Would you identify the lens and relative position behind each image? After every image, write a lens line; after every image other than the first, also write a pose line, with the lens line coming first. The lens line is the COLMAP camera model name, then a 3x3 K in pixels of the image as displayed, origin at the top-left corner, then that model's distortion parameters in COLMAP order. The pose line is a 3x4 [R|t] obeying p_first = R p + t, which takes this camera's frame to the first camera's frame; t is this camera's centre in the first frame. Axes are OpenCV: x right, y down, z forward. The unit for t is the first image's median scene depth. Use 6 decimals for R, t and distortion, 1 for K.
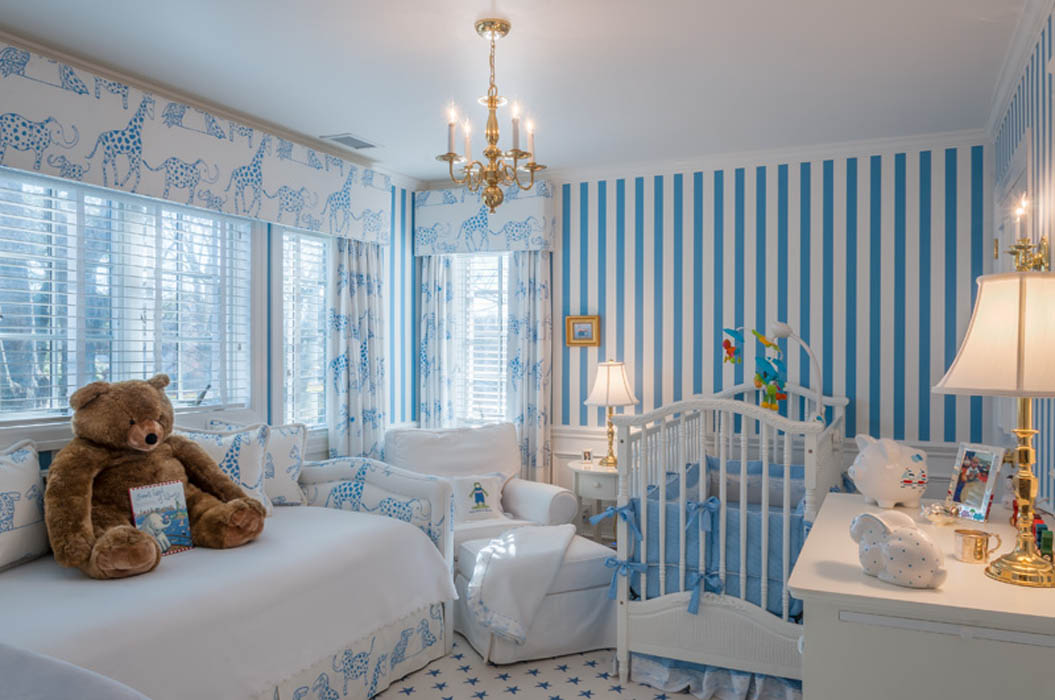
lens RADIAL K [[820.5, 0, 527.5], [0, 820.5, 350.0], [0, 0, 1]] dist [0.004543, 0.002257]
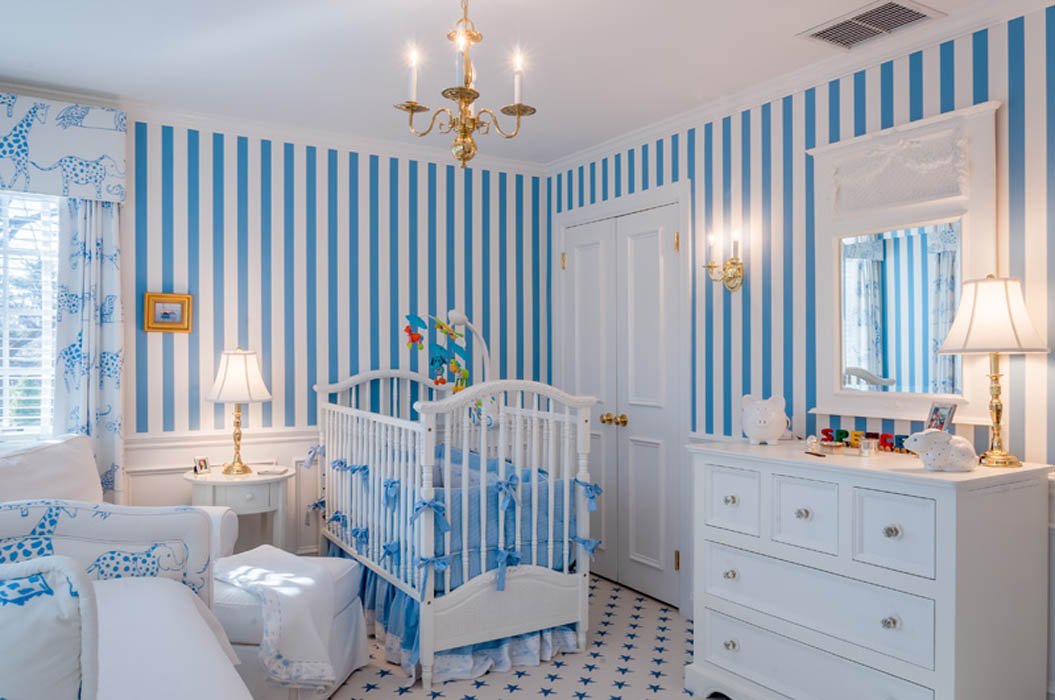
lens RADIAL K [[820.5, 0, 527.5], [0, 820.5, 350.0], [0, 0, 1]] dist [0.004543, 0.002257]
pose [[0.527892, 0.002364, 0.849309, -0.563343], [0.001463, 0.999992, -0.003692, 0.022145], [-0.849311, 0.003191, 0.527884, 0.375149]]
